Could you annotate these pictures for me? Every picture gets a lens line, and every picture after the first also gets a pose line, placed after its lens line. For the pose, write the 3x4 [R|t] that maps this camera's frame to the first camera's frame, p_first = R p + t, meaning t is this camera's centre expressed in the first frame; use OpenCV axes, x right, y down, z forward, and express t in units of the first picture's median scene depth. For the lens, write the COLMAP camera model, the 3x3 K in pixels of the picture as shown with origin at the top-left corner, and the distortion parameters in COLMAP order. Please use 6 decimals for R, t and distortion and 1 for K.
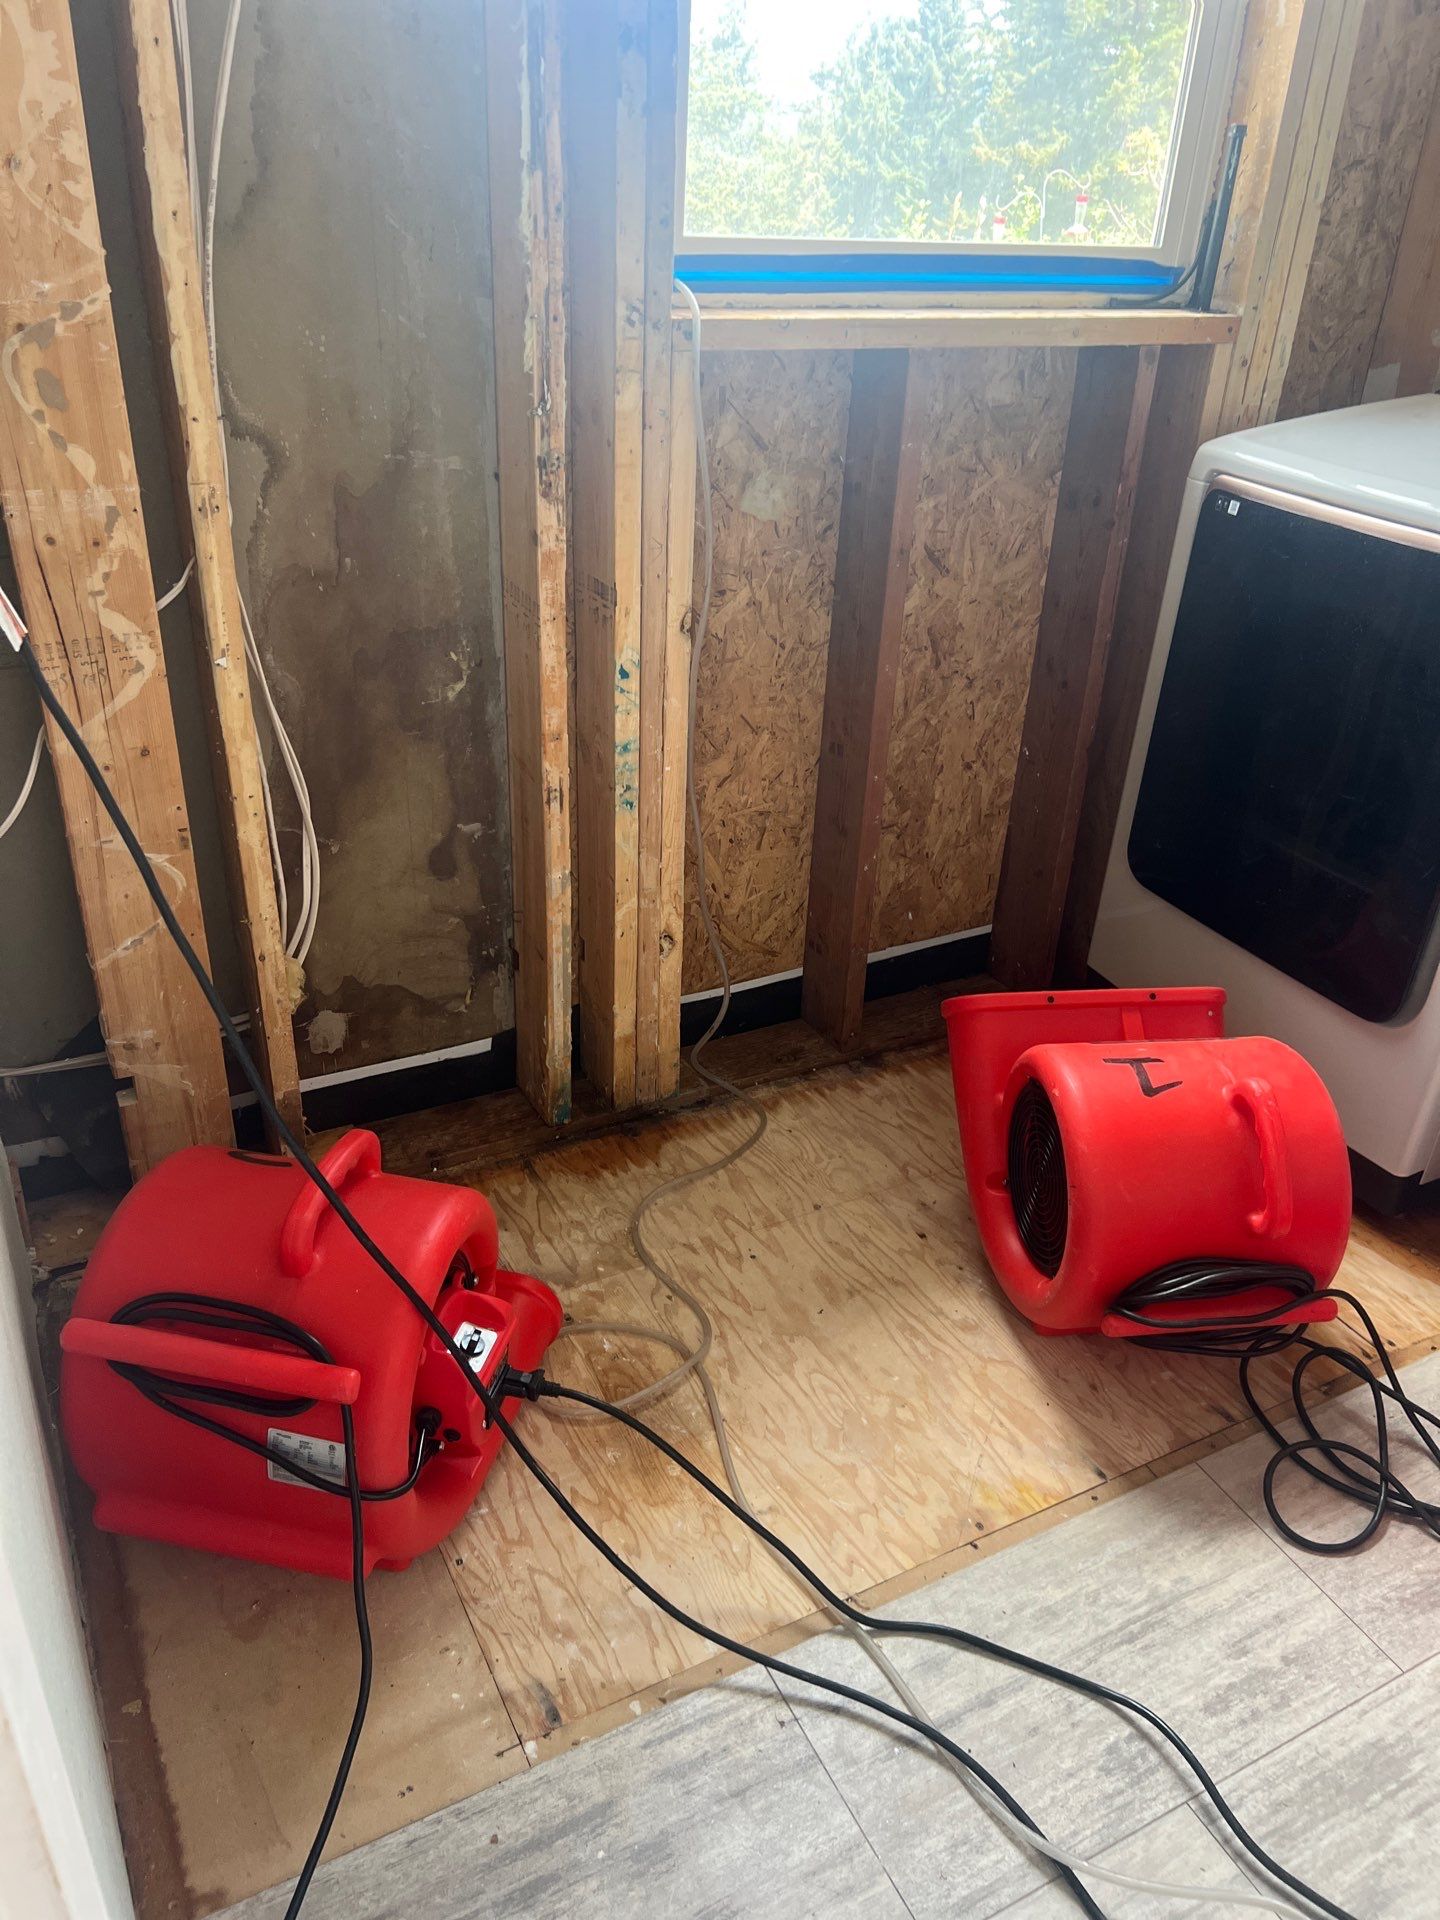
lens RADIAL K [[1403.5, 0, 708.1], [0, 1403.5, 943.5], [0, 0, 1]] dist [0.032604, -0.053982]
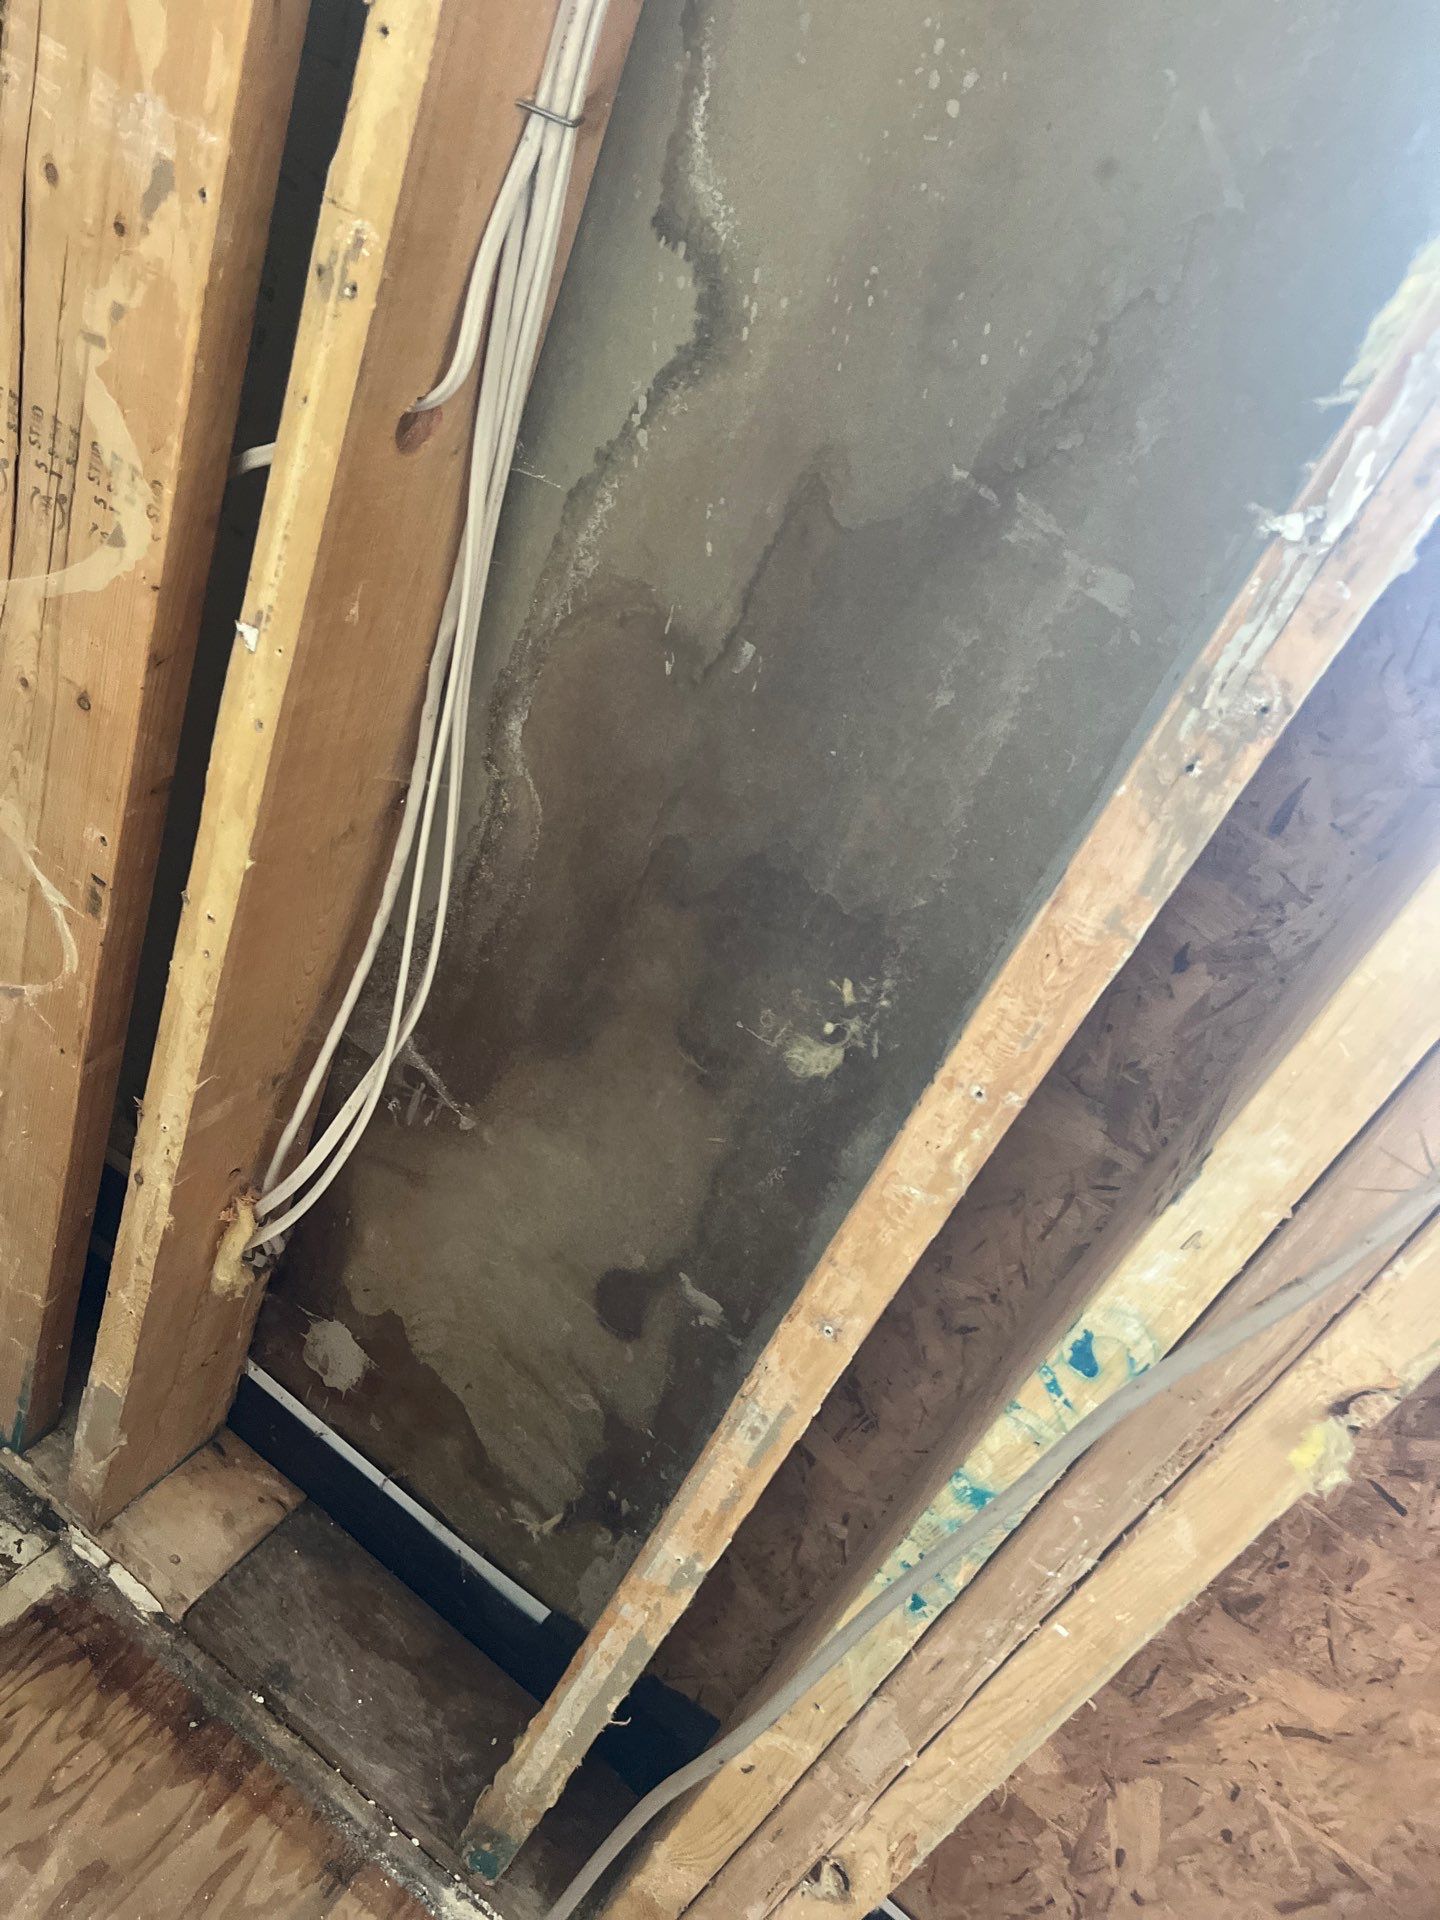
lens RADIAL K [[1430.5, 0, 720.2], [0, 1430.5, 978.1], [0, 0, 1]] dist [0.080053, -0.094224]
pose [[0.505632, 0.628956, -0.590551, 0.034414], [-0.672570, 0.716073, 0.186785, -0.225878], [0.540357, 0.302742, 0.785087, 0.574516]]
